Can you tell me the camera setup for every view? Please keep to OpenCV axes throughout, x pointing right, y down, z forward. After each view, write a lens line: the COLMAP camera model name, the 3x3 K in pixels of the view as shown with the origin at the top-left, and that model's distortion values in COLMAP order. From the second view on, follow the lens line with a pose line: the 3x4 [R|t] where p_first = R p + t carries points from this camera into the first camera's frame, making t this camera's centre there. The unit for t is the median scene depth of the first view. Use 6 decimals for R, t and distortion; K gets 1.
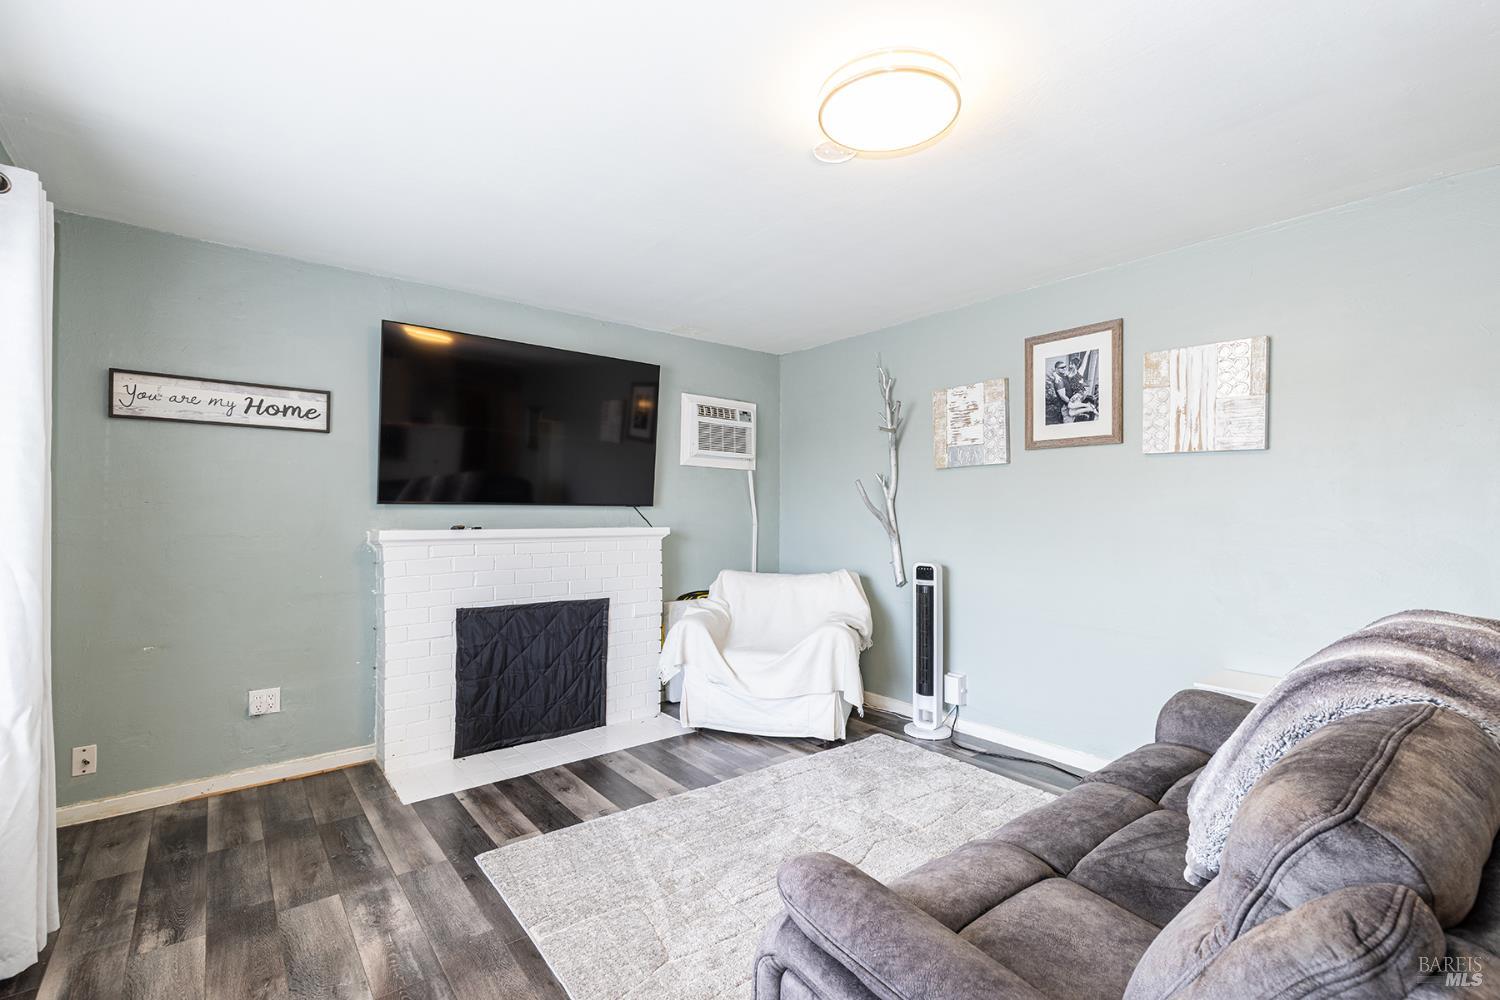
lens RADIAL K [[672.9, 0, 751.0], [0, 672.9, 504.5], [0, 0, 1]] dist [0.006391, -0.001108]
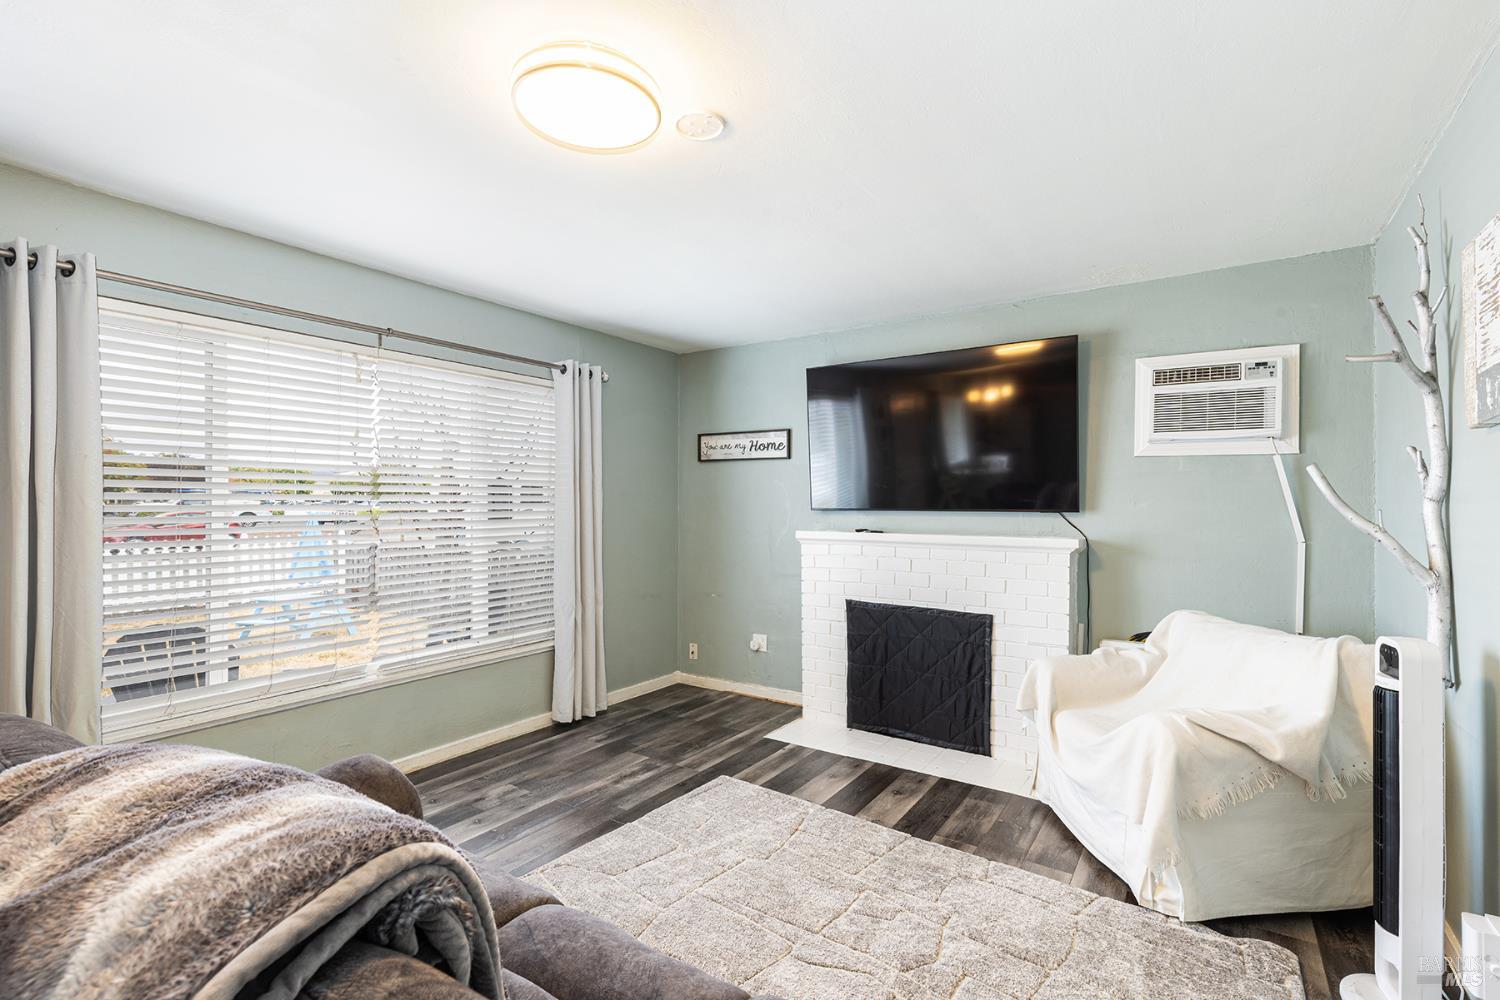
lens RADIAL K [[672.9, 0, 753.6], [0, 672.9, 501.5], [0, 0, 1]] dist [0.006391, -0.001108]
pose [[0.292556, -0.011408, -0.956180, 0.657077], [0.005480, 0.999932, -0.010253, -0.004955], [0.956233, -0.002240, 0.292599, 0.517106]]
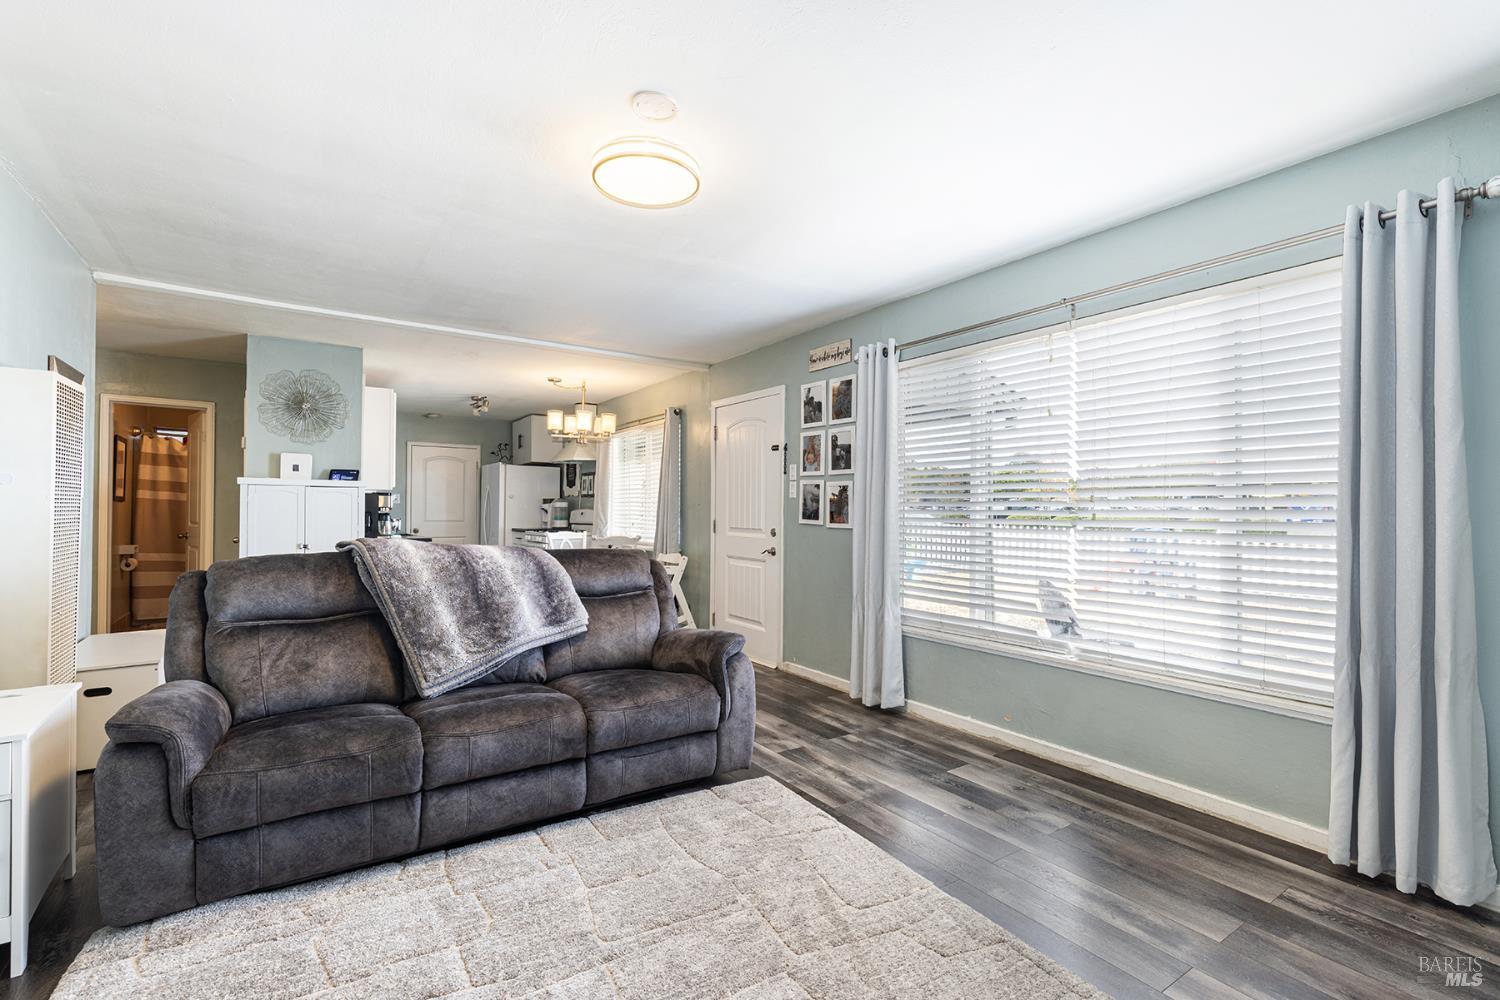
lens RADIAL K [[672.9, 0, 763.4], [0, 672.9, 505.4], [0, 0, 1]] dist [0.006391, -0.001108]
pose [[-0.997088, -0.012171, 0.075276, -0.069000], [-0.012712, 0.999897, -0.006711, 0.032144], [-0.075186, -0.007649, -0.997140, 1.259160]]
